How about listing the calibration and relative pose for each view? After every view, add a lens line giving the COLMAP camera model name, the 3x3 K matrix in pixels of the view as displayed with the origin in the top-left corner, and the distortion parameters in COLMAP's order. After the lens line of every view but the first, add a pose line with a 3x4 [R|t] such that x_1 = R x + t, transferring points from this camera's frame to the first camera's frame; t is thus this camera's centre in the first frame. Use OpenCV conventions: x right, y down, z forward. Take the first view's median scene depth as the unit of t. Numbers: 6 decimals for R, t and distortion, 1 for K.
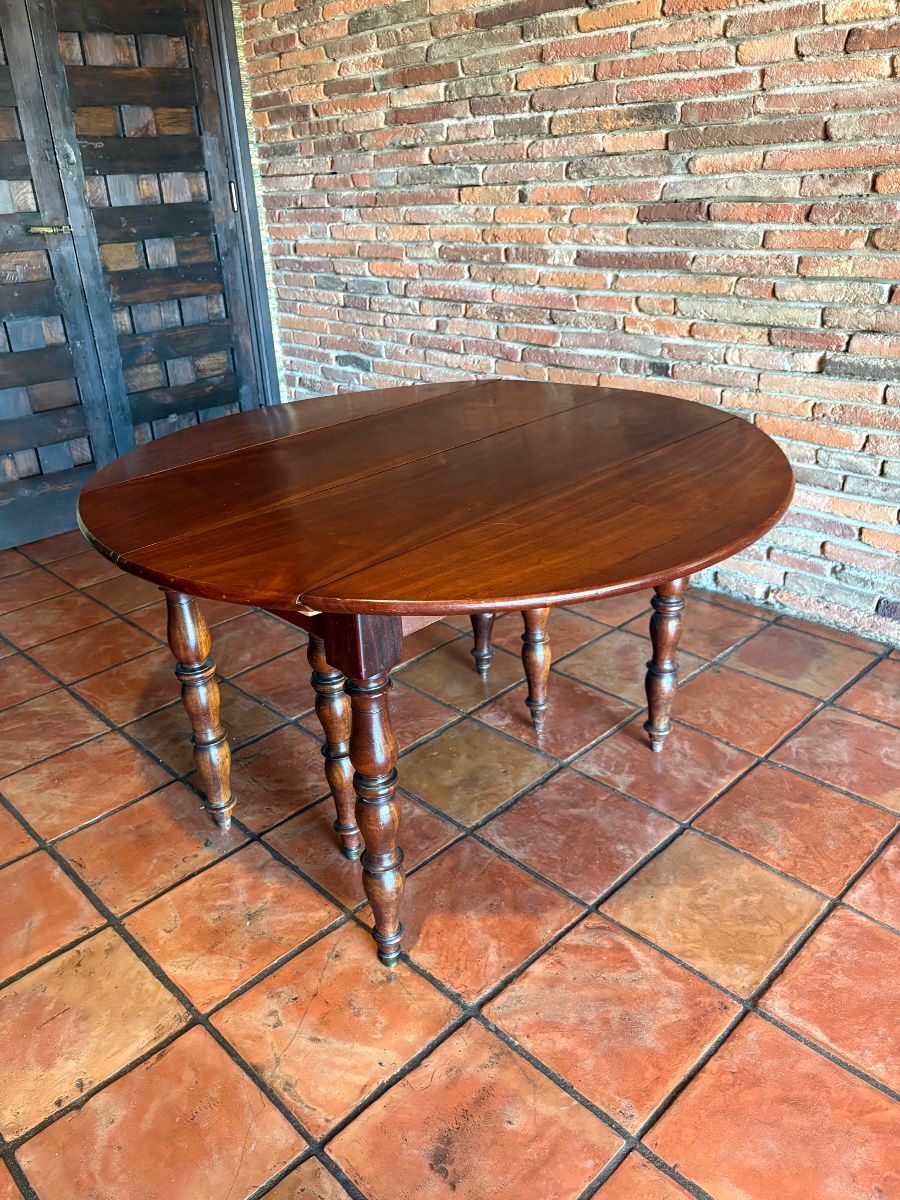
lens RADIAL K [[924.5, 0, 434.7], [0, 924.5, 599.8], [0, 0, 1]] dist [0.033053, -0.031472]
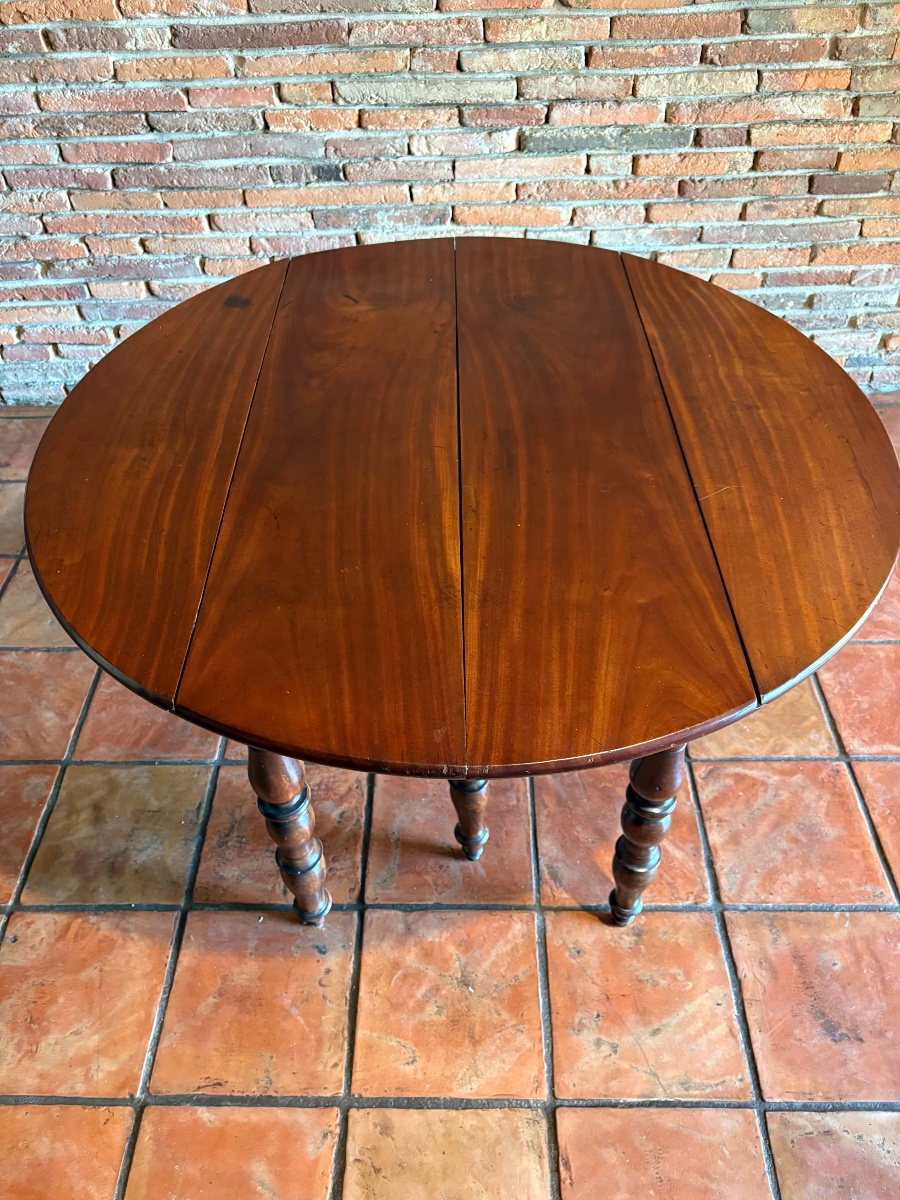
lens RADIAL K [[924.5, 0, 449.0], [0, 924.5, 607.4], [0, 0, 1]] dist [0.033053, -0.031472]
pose [[0.699093, -0.480159, 0.529827, -0.363334], [0.292184, 0.868131, 0.401220, -0.240122], [-0.652609, -0.125684, 0.747199, 0.274311]]
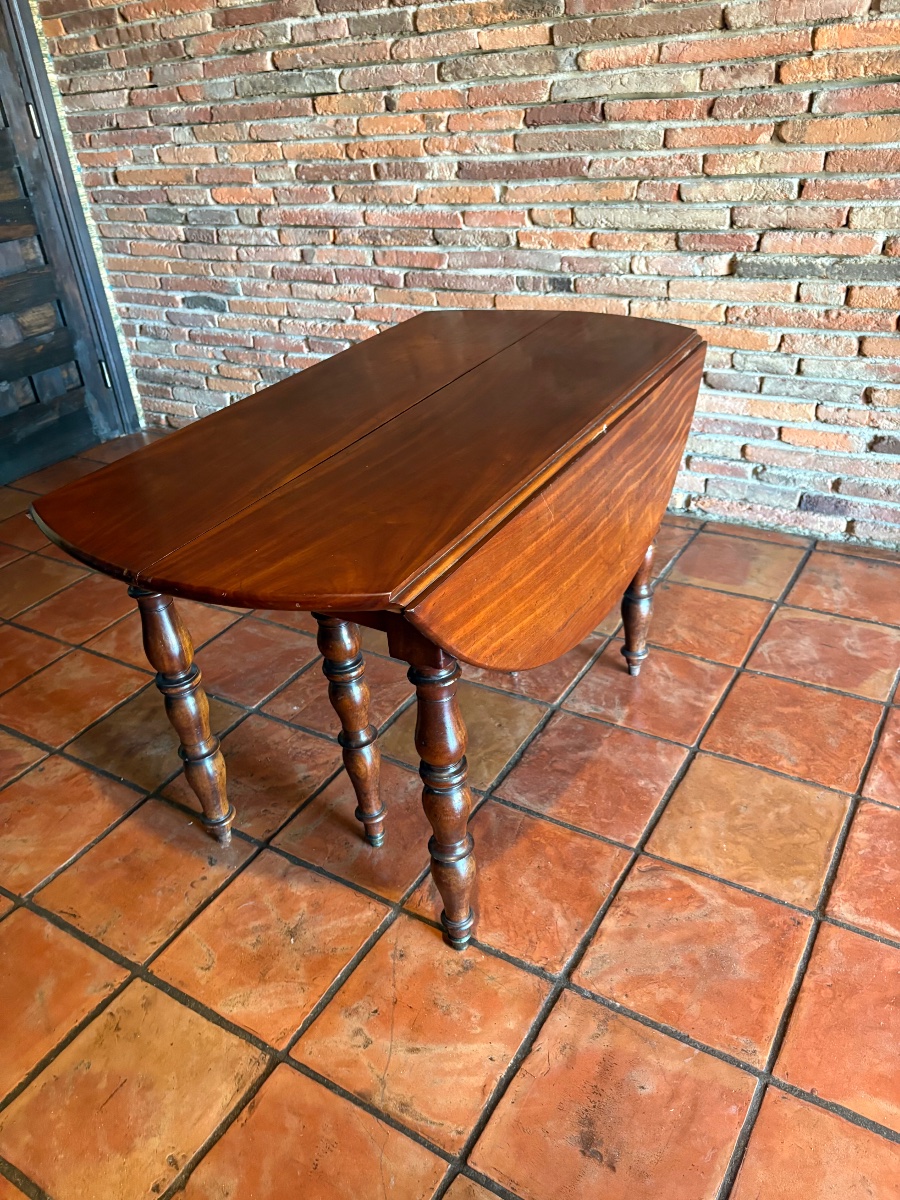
lens RADIAL K [[924.5, 0, 436.8], [0, 924.5, 610.0], [0, 0, 1]] dist [0.033053, -0.031472]
pose [[0.970215, -0.151991, 0.188630, -0.131165], [0.134362, 0.985560, 0.103042, -0.036242], [-0.201568, -0.074628, 0.976627, 0.066712]]
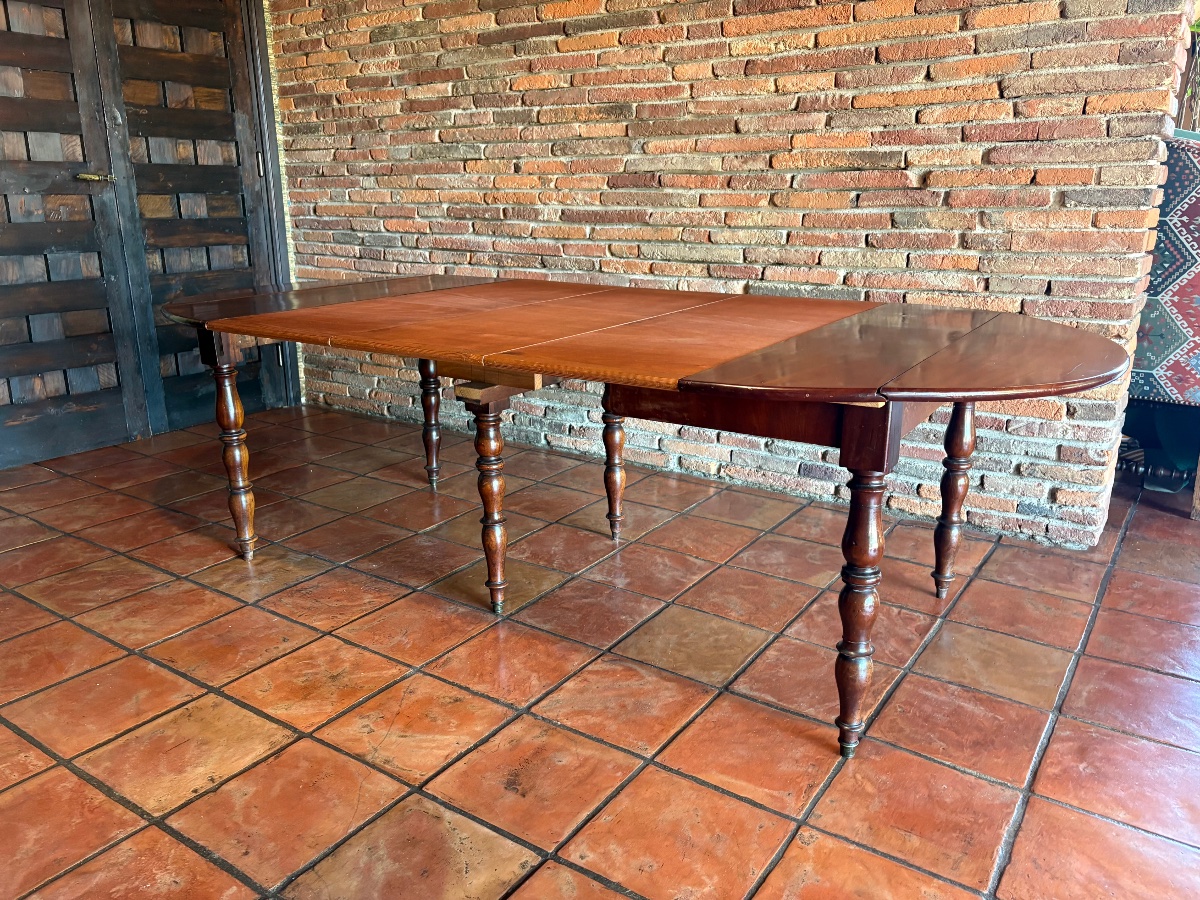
lens RADIAL K [[924.5, 0, 600.7], [0, 924.5, 447.0], [0, 0, 1]] dist [0.033053, -0.031472]
pose [[0.976977, -0.007941, 0.213195, -0.080613], [0.043531, 0.985704, -0.162769, 0.182863], [-0.208855, 0.168302, 0.963356, -0.216535]]
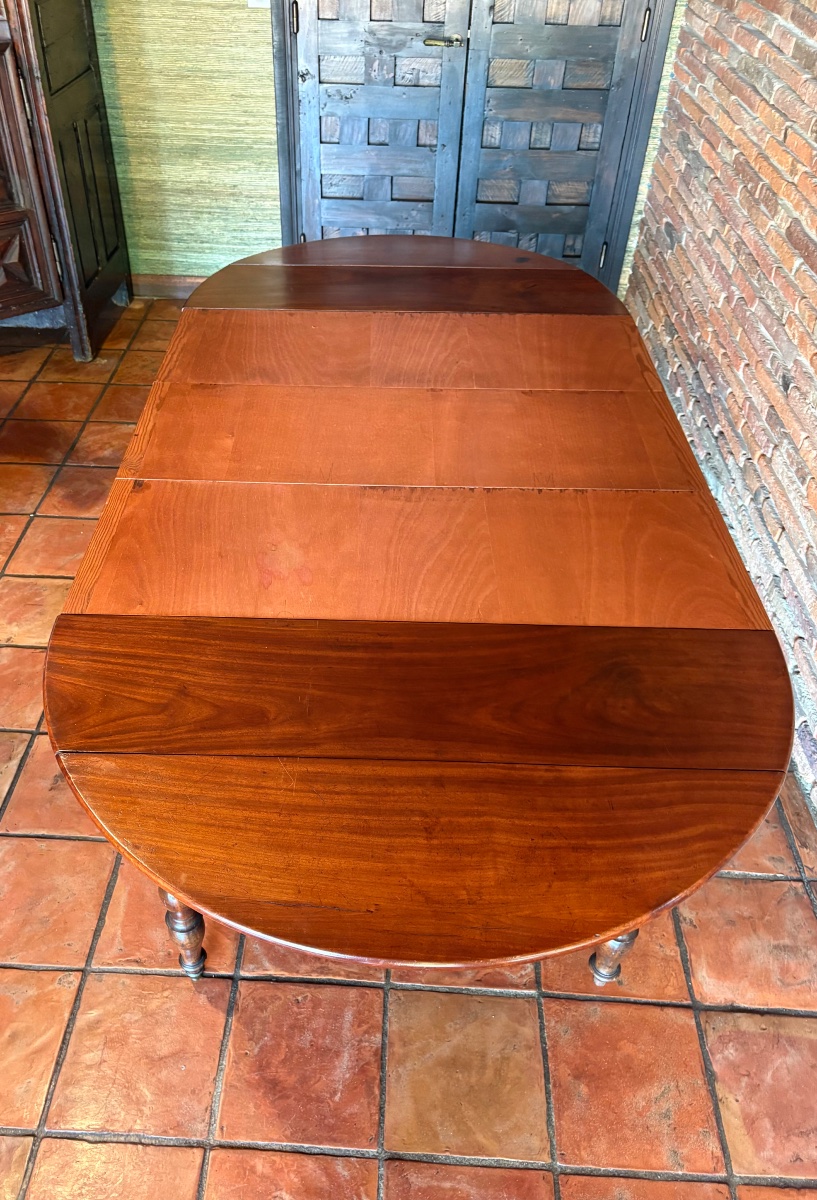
lens RADIAL K [[921.3, 0, 348.9], [0, 921.3, 596.8], [0, 0, 1]] dist [0.032759, -0.019791]
pose [[0.674092, 0.523644, -0.520958, 0.605928], [-0.346396, 0.847028, 0.403178, -0.328355], [0.652388, -0.091321, 0.752363, 0.022329]]
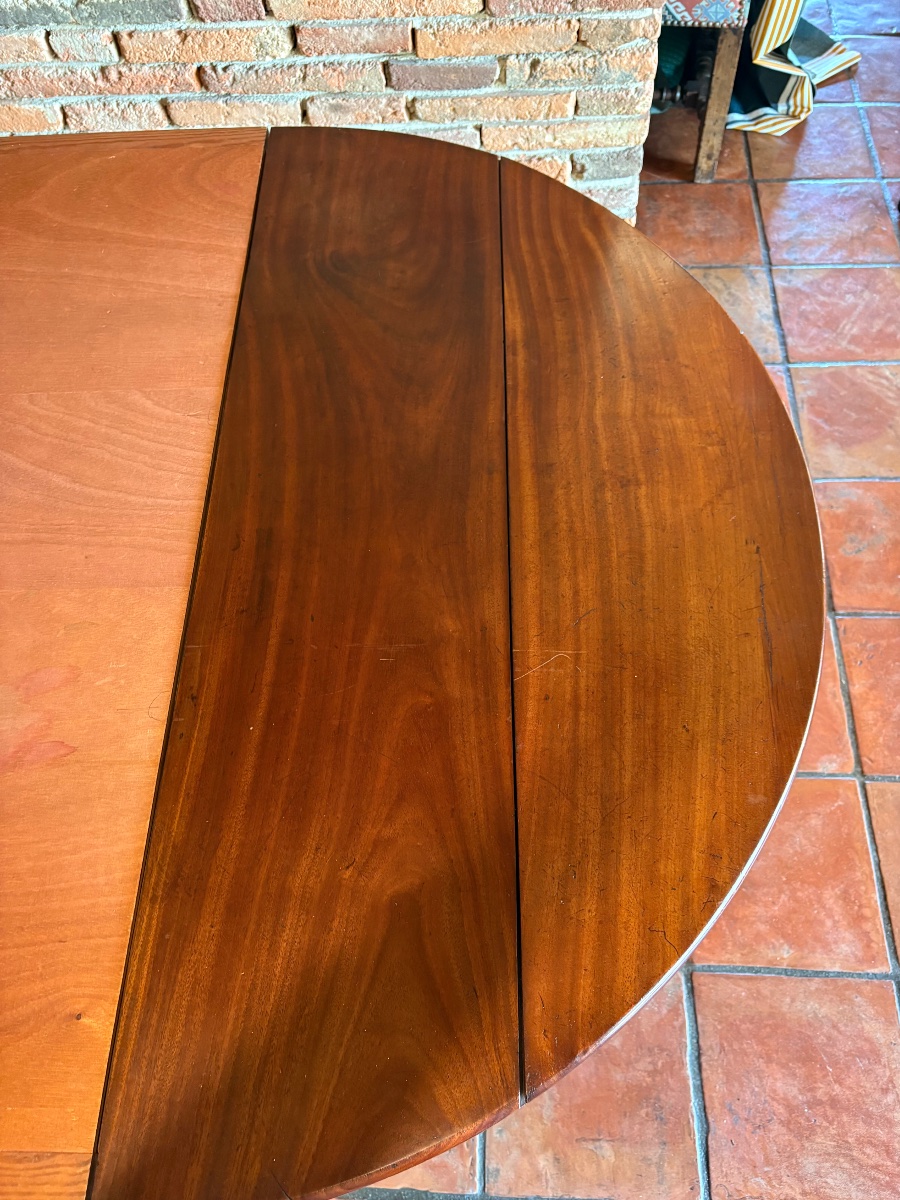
lens RADIAL K [[924.5, 0, 449.1], [0, 924.5, 604.5], [0, 0, 1]] dist [0.033053, -0.031472]
pose [[0.724085, -0.593477, 0.351406, 0.204647], [0.302762, 0.731286, 0.611193, -0.238139], [-0.619707, -0.336163, 0.709195, 0.194437]]
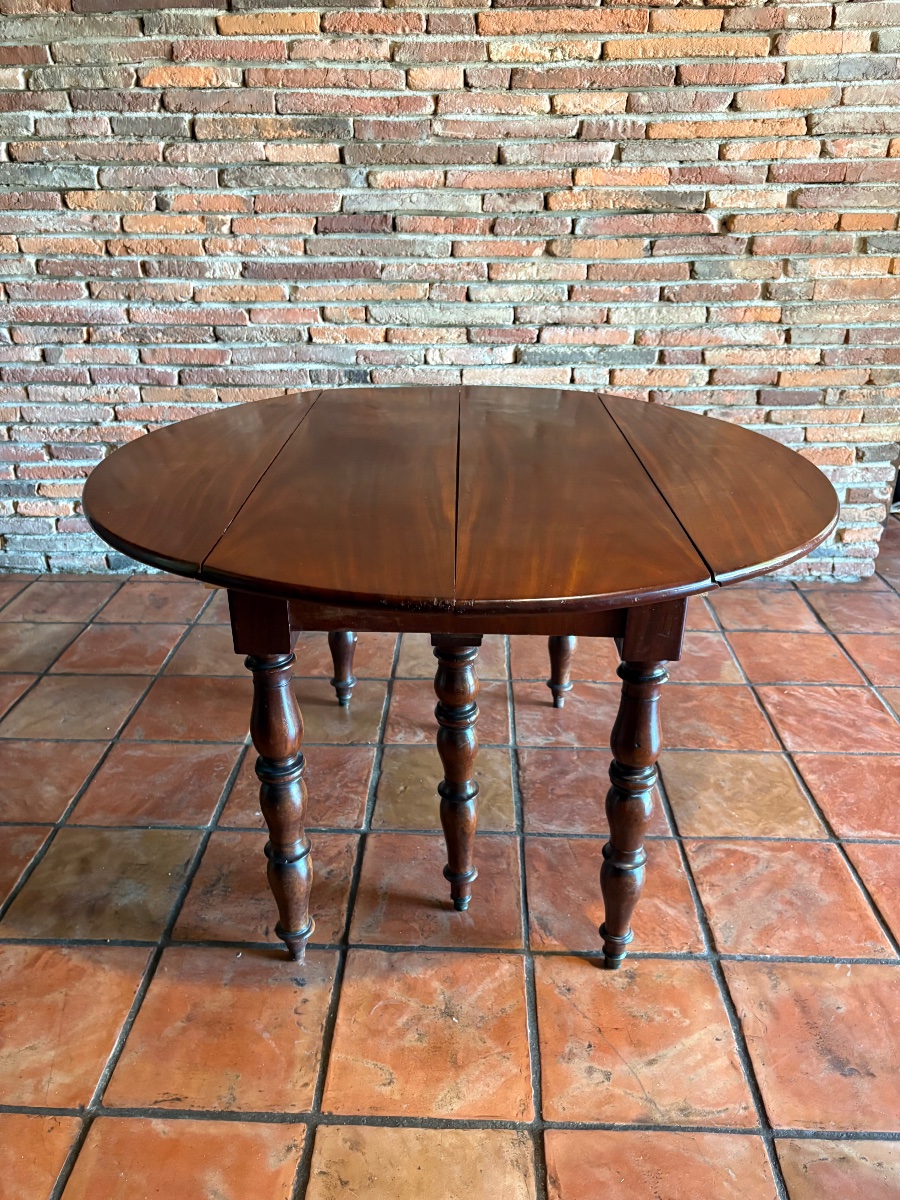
lens RADIAL K [[924.5, 0, 450.4], [0, 924.5, 600.7], [0, 0, 1]] dist [0.033053, -0.031472]
pose [[0.711901, -0.238561, 0.660519, -0.475667], [0.263791, 0.962500, 0.063316, -0.053353], [-0.650854, 0.129164, 0.748135, 0.224291]]
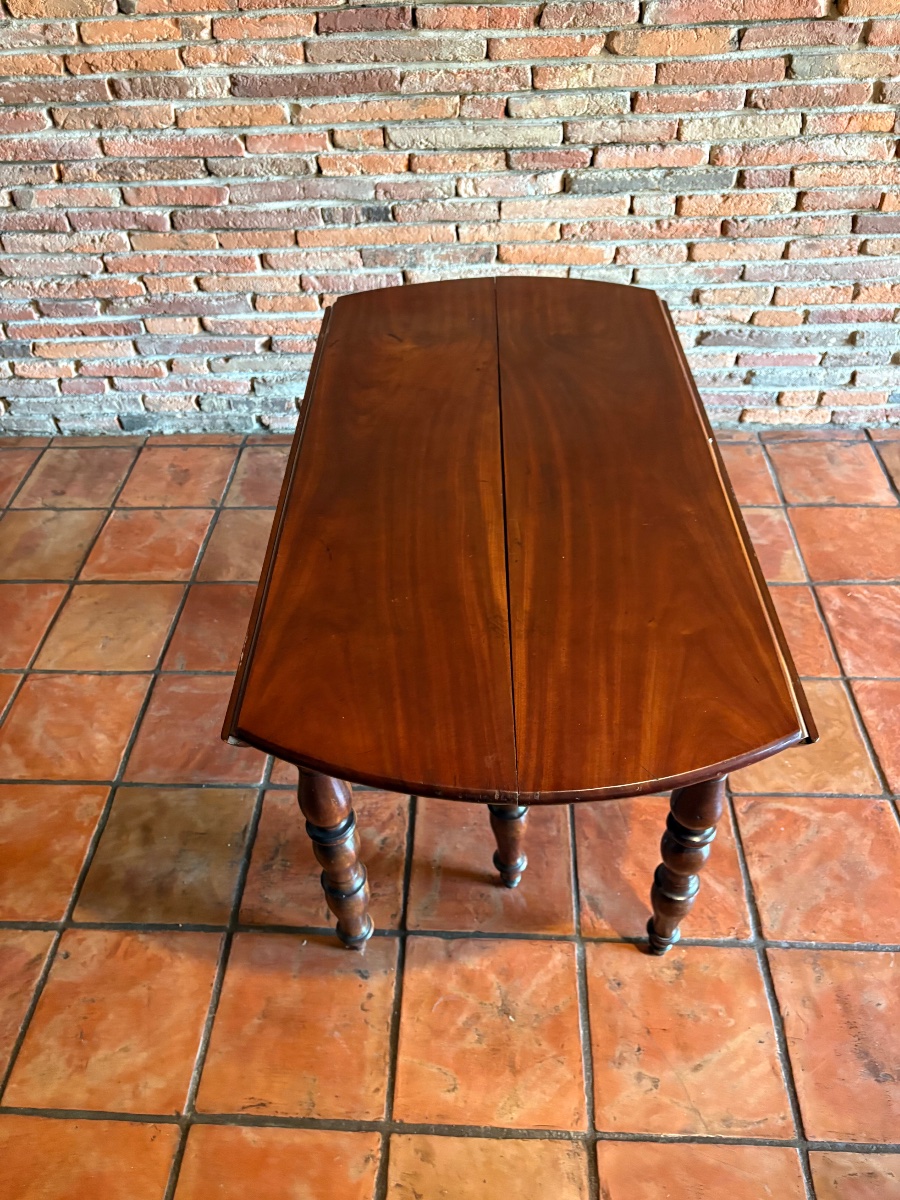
lens RADIAL K [[924.5, 0, 443.5], [0, 924.5, 610.3], [0, 0, 1]] dist [0.033053, -0.031472]
pose [[0.725606, -0.455917, 0.515398, -0.377368], [0.294353, 0.882672, 0.366397, -0.250492], [-0.621974, -0.114151, 0.774673, 0.271742]]
